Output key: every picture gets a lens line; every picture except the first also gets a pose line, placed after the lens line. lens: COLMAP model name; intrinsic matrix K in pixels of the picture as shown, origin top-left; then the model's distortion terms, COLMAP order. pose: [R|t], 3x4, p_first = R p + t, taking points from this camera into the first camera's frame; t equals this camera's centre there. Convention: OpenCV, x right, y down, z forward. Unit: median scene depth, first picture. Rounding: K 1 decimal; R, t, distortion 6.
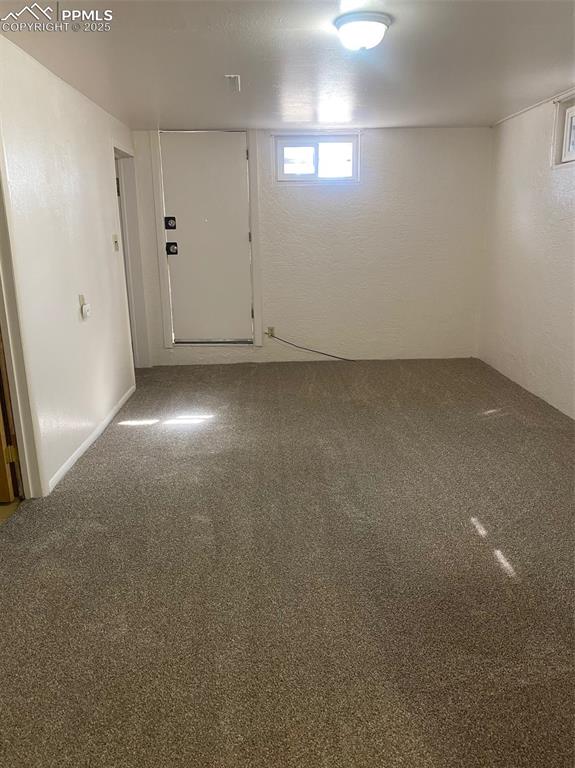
lens RADIAL K [[587.3, 0, 287.1], [0, 587.3, 386.3], [0, 0, 1]] dist [0.051052, -0.041820]
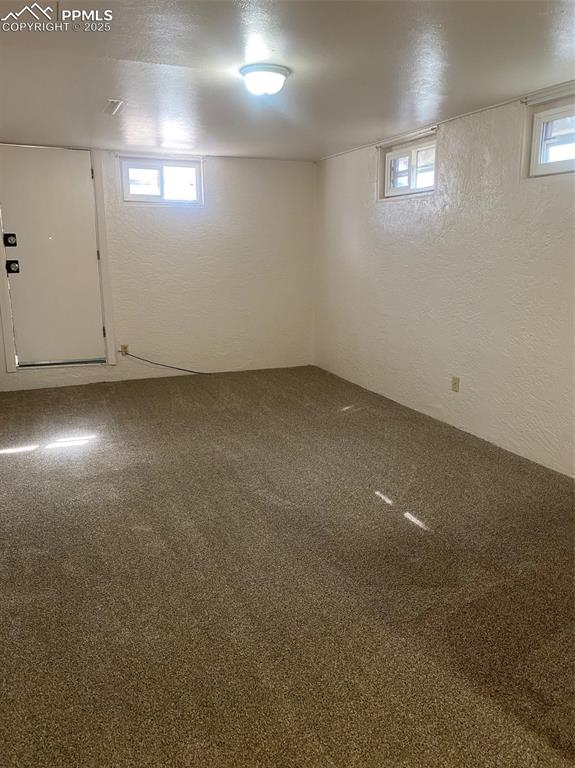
lens RADIAL K [[587.3, 0, 288.0], [0, 587.3, 384.4], [0, 0, 1]] dist [0.051052, -0.041820]
pose [[0.936317, -0.068674, 0.344376, -0.159858], [0.080705, 0.996523, -0.020705, 0.011417], [-0.341757, 0.047180, 0.938603, -0.039483]]
